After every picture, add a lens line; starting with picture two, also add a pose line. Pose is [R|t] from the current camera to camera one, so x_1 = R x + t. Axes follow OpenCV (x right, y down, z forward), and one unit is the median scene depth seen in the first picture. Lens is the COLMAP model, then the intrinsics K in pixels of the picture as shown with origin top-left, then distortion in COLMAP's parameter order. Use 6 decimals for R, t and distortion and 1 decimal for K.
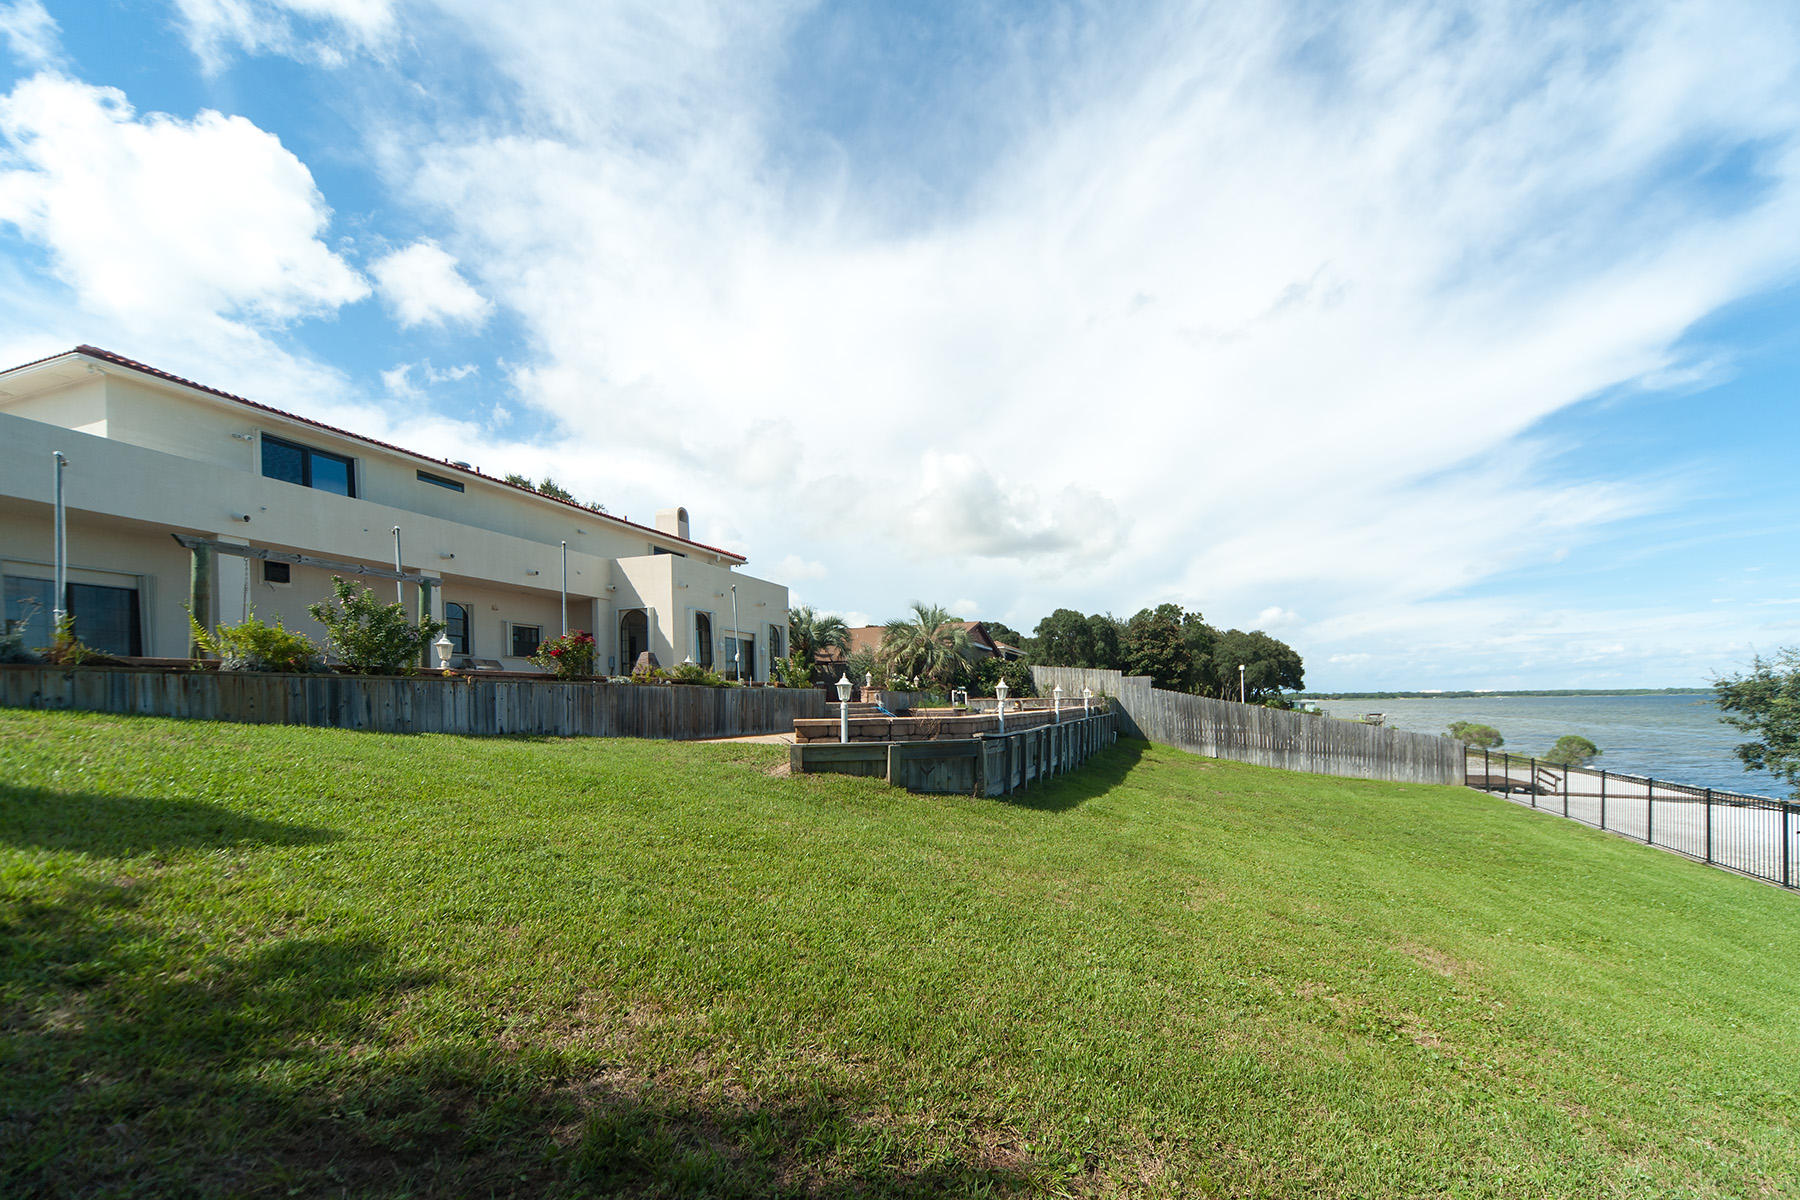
lens RADIAL K [[705.2, 0, 896.6], [0, 705.2, 637.8], [0, 0, 1]] dist [0.001606, 0.000317]
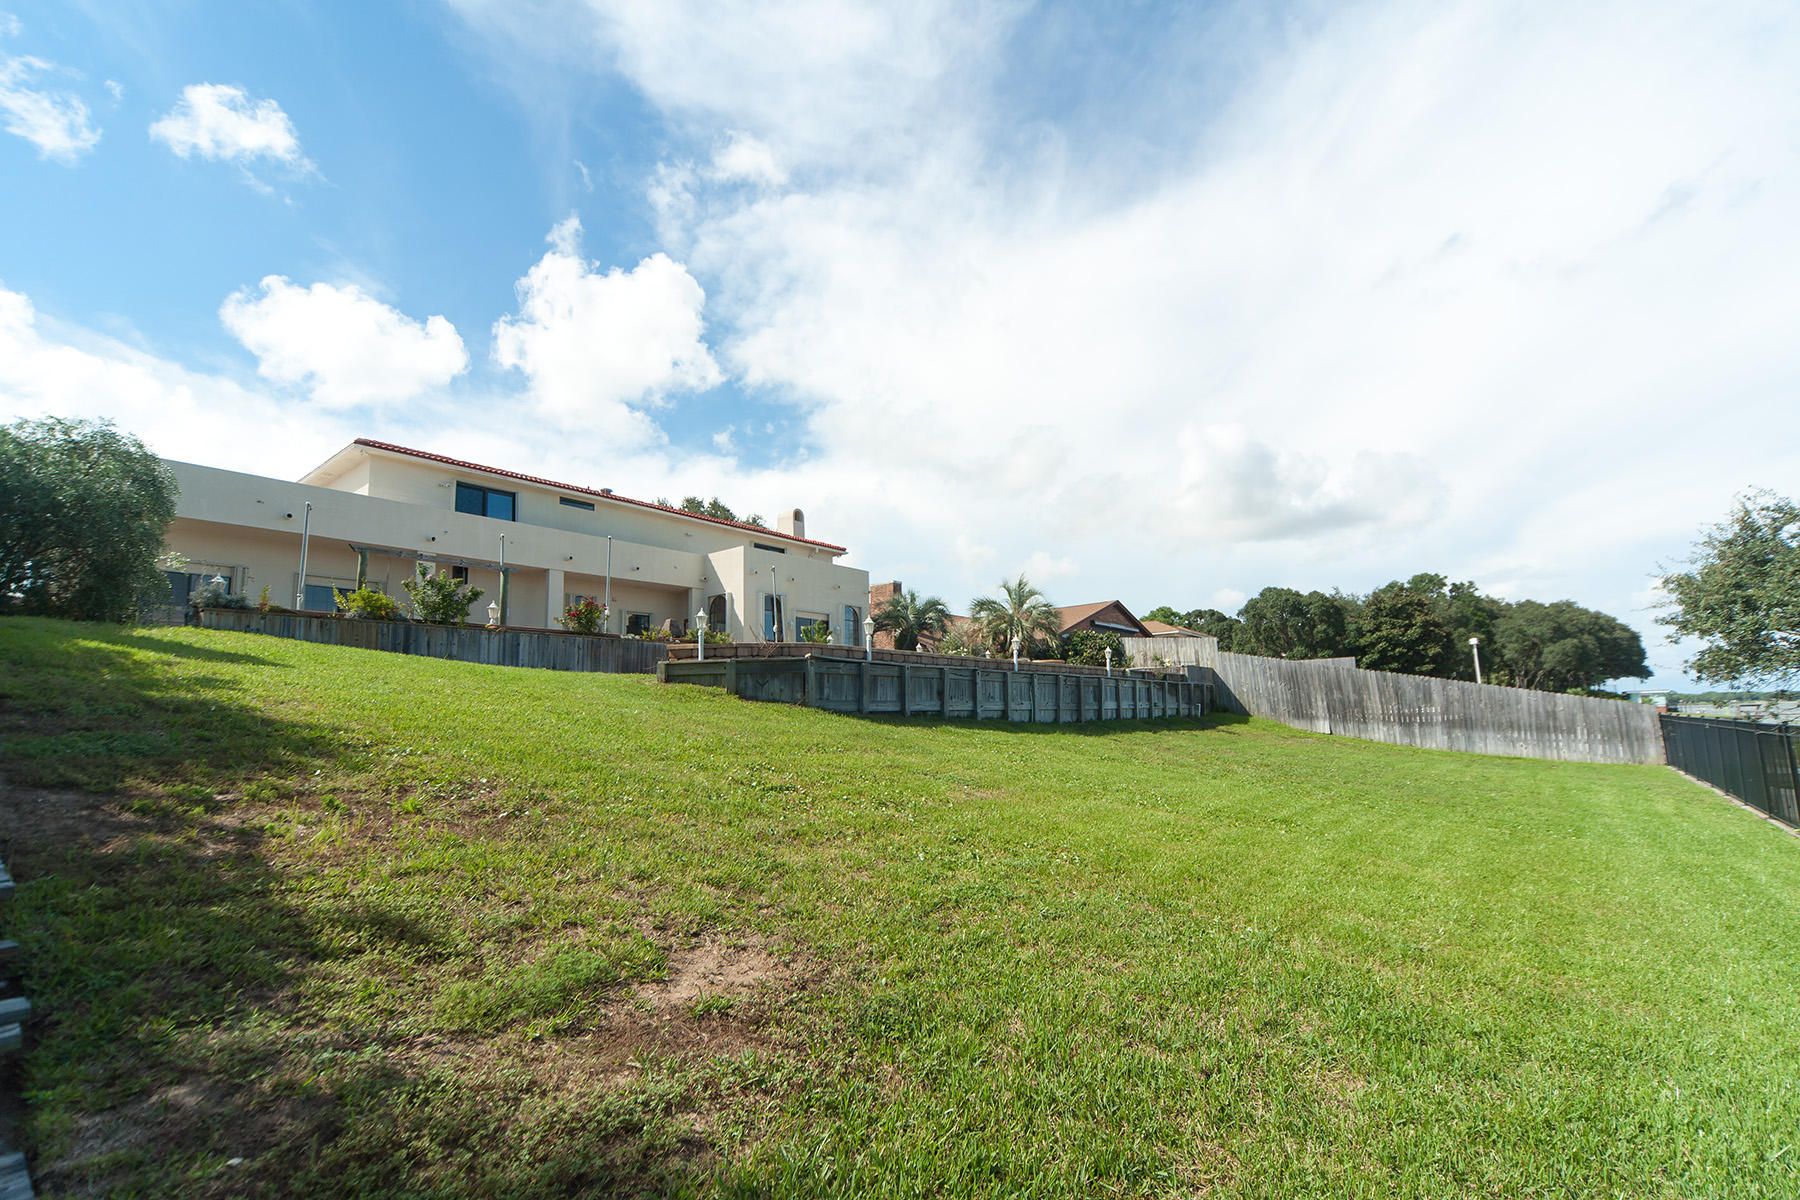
lens RADIAL K [[782.0, 0, 898.9], [0, 782.0, 557.5], [0, 0, 1]] dist [0.002059, 0.000051]
pose [[0.936432, -0.074793, -0.342785, 0.261411], [0.033548, 0.991625, -0.124715, 0.050179], [0.349242, 0.105288, 0.931098, -0.081997]]
